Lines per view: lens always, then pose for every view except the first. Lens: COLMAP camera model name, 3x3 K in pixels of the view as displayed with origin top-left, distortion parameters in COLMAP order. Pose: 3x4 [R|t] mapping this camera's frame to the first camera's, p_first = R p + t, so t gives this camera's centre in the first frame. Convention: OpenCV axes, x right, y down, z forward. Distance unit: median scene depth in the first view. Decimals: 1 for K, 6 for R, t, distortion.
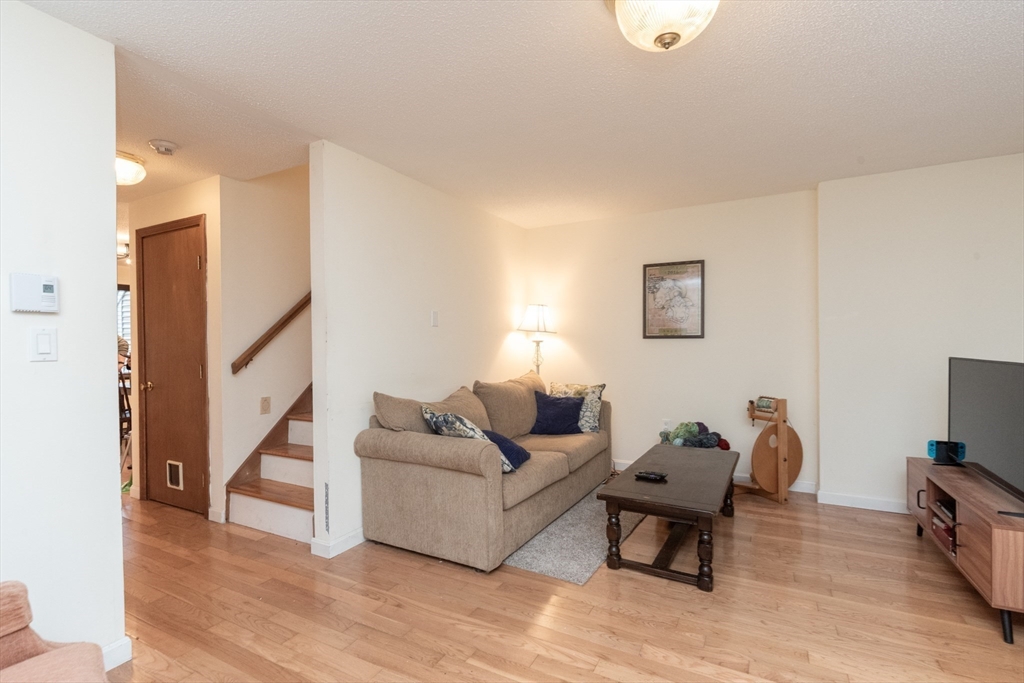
lens RADIAL K [[470.8, 0, 505.1], [0, 470.8, 346.6], [0, 0, 1]] dist [-0.004128, -0.000279]
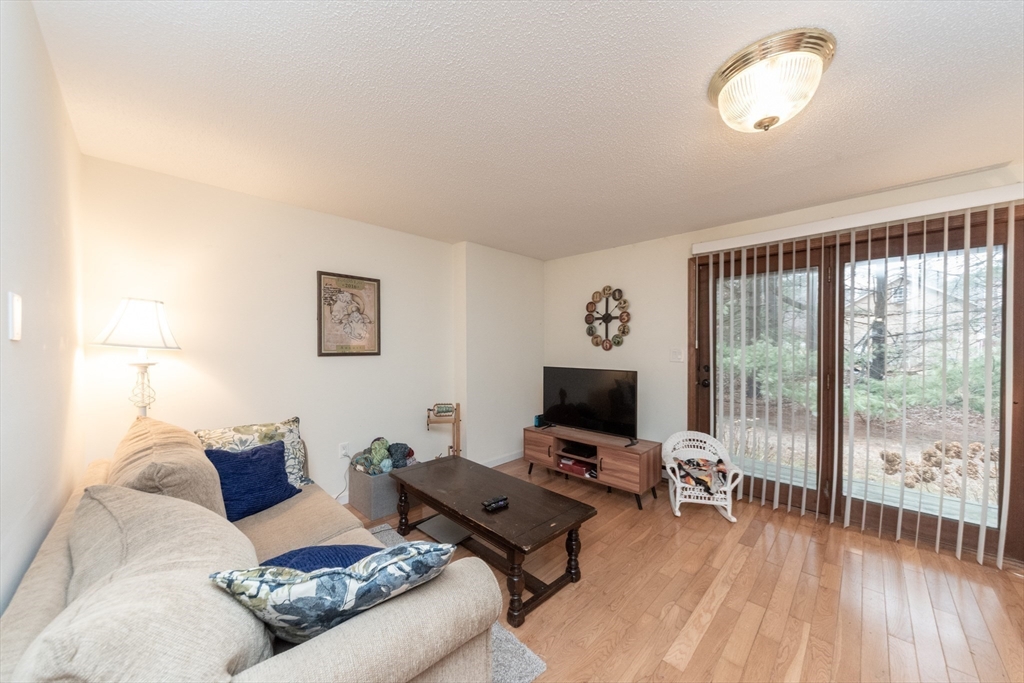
lens RADIAL K [[360.8, 0, 508.3], [0, 360.8, 350.3], [0, 0, 1]] dist [0.004655, -0.001504]
pose [[0.272701, -0.007656, 0.962068, -0.365399], [0.006513, 0.999960, 0.006111, -0.043543], [-0.962077, 0.004600, 0.272740, 0.705540]]
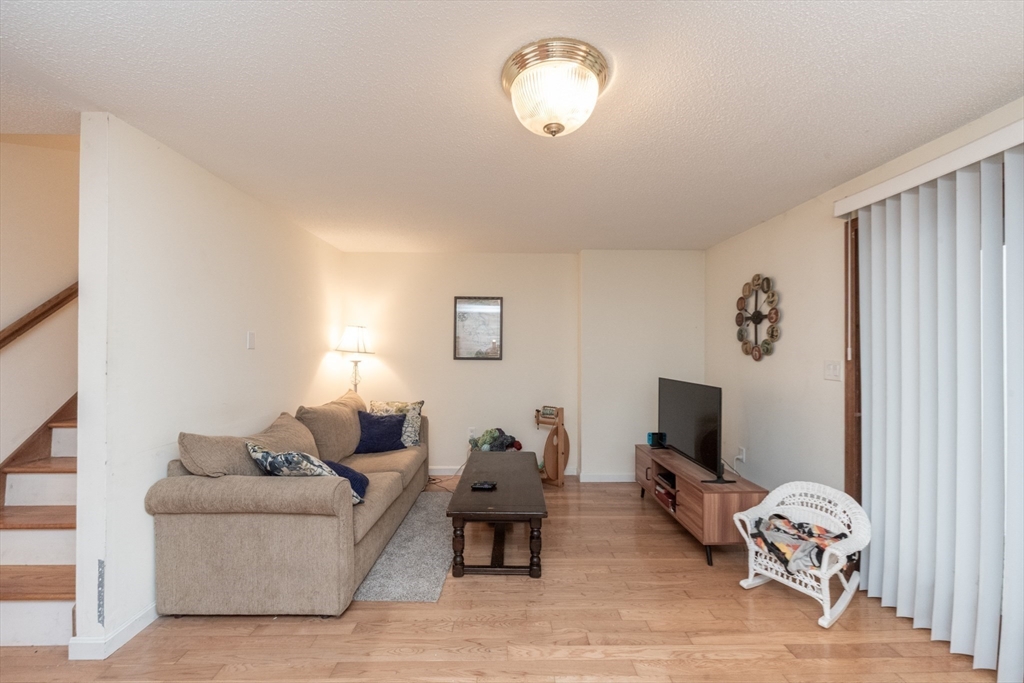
lens RADIAL K [[401.9, 0, 507.4], [0, 401.9, 347.2], [0, 0, 1]] dist [-0.000781, -0.000647]
pose [[0.868663, 0.016777, 0.495120, -0.125216], [-0.008501, 0.999784, -0.018964, -0.043700], [-0.495331, 0.012264, 0.868618, 0.096961]]
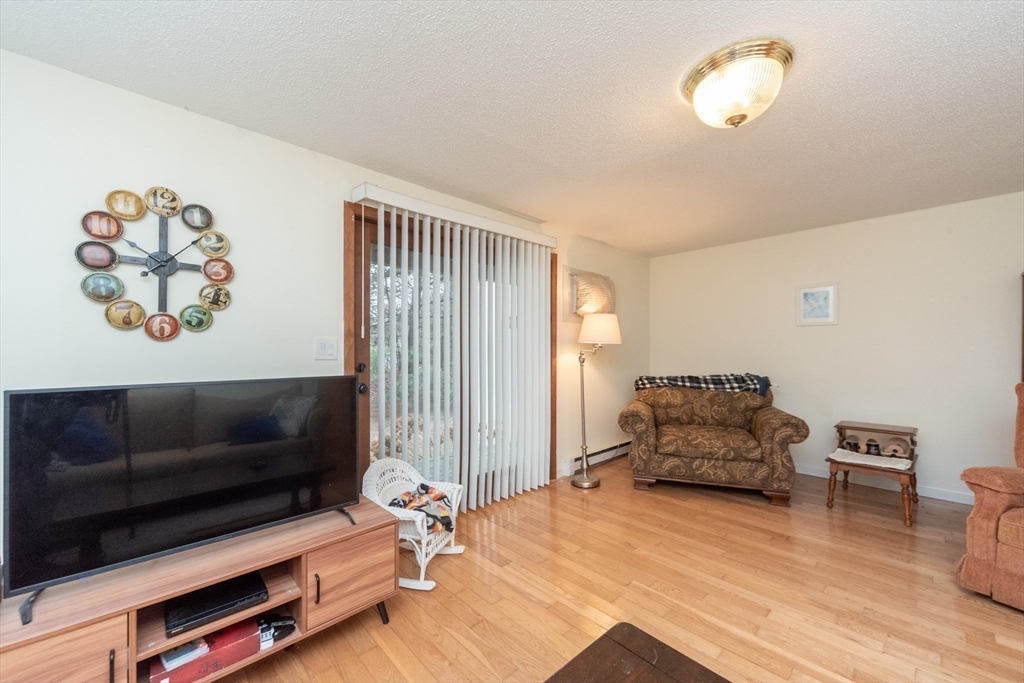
lens RADIAL K [[393.7, 0, 514.2], [0, 393.7, 349.6], [0, 0, 1]] dist [0.000416, -0.000639]
pose [[-0.952991, -0.001934, 0.302993, 0.307452], [-0.000019, 0.999980, 0.006322, -0.021933], [-0.303000, 0.006019, -0.952972, 1.139520]]
